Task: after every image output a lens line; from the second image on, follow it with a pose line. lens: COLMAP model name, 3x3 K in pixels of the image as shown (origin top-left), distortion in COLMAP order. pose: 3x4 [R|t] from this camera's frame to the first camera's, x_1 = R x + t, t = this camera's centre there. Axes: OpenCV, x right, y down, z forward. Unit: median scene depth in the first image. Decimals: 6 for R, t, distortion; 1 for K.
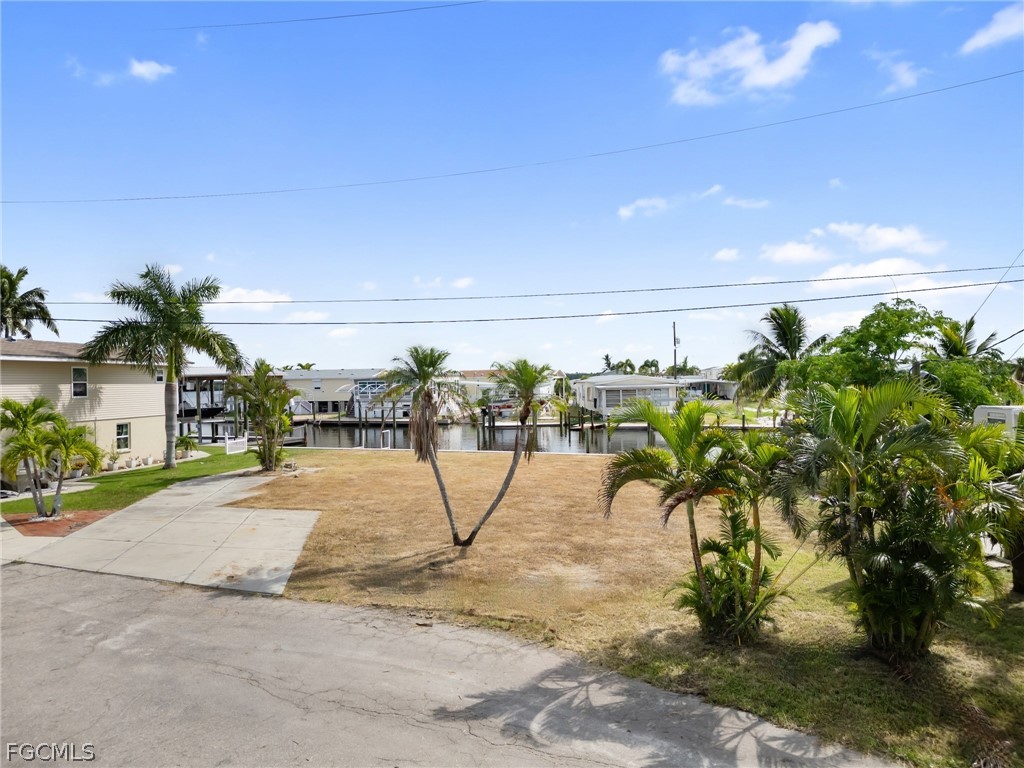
lens RADIAL K [[715.2, 0, 512.0], [0, 715.2, 384.0], [0, 0, 1]] dist [0.070755, -0.067257]
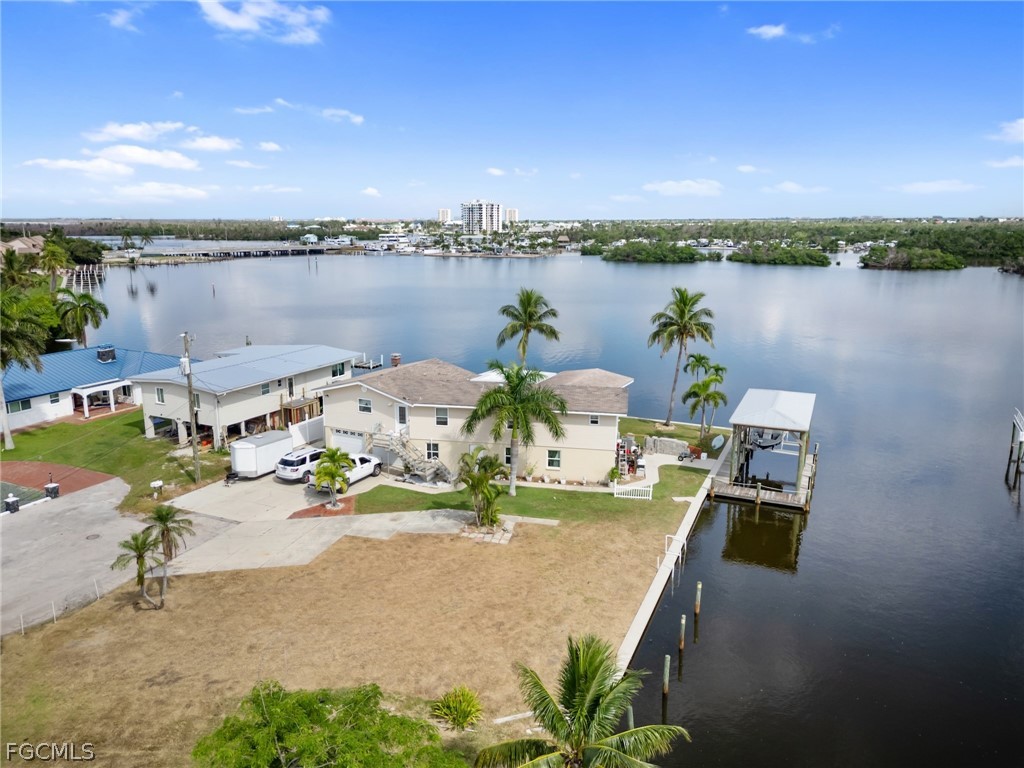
lens RADIAL K [[735.6, 0, 504.7], [0, 735.6, 373.4], [0, 0, 1]] dist [0.072171, -0.070005]
pose [[-0.011586, 0.224546, -0.974395, 2.100741], [-0.010870, 0.974374, 0.224671, -1.042157], [0.999874, 0.013195, -0.008848, 2.293756]]
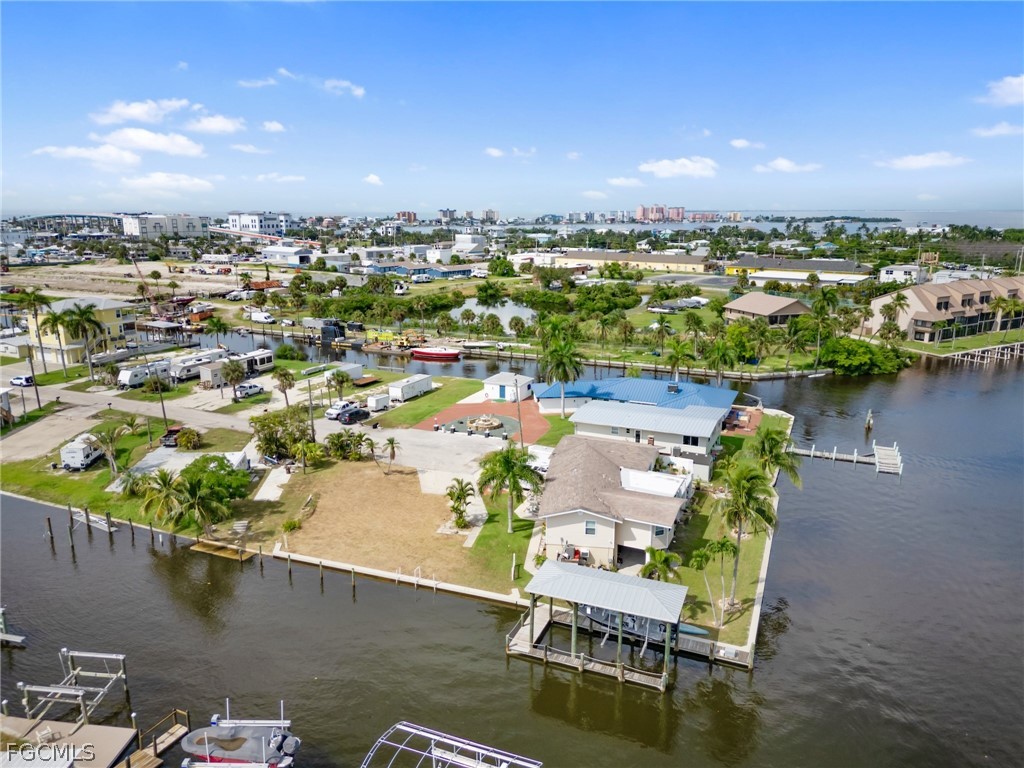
lens RADIAL K [[722.3, 0, 513.3], [0, 722.3, 384.2], [0, 0, 1]] dist [0.077019, -0.082632]
pose [[-0.999350, 0.026582, -0.024344, -1.012067], [0.019897, 0.969981, 0.242364, -1.912429], [0.030056, 0.241722, -0.969880, 6.866825]]
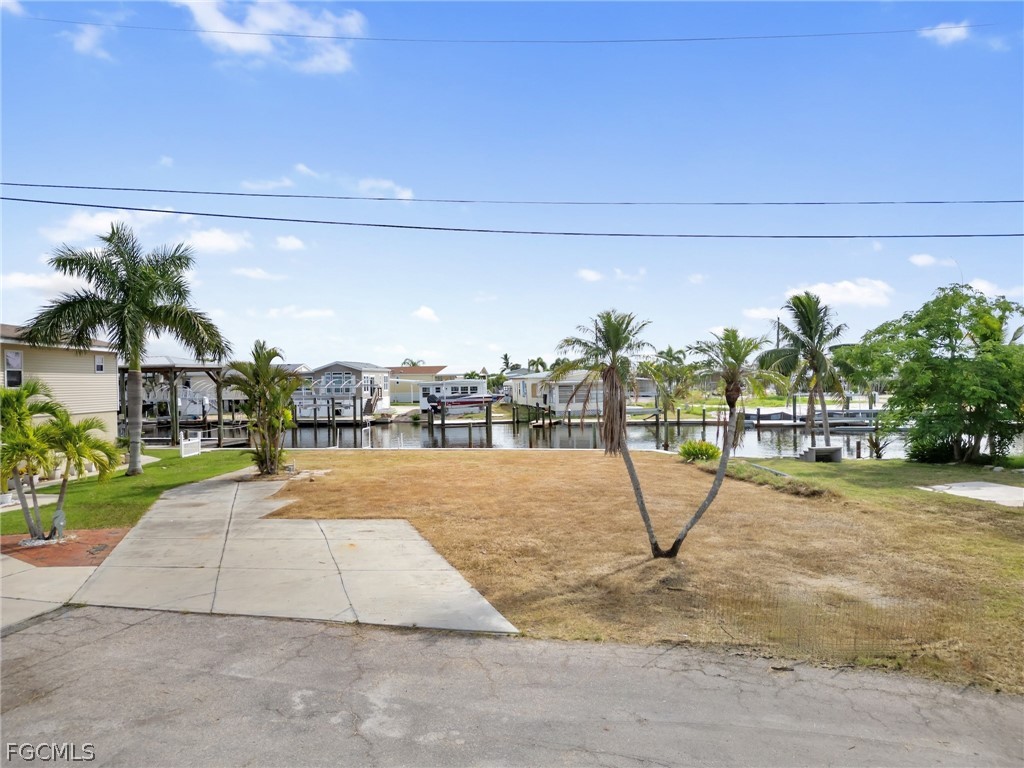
lens RADIAL K [[715.2, 0, 512.0], [0, 715.2, 384.0], [0, 0, 1]] dist [0.070755, -0.067257]
pose [[0.985277, -0.001873, 0.170953, -0.438702], [0.002165, 0.999997, -0.001521, 0.035573], [-0.170949, 0.001868, 0.985278, 0.262960]]
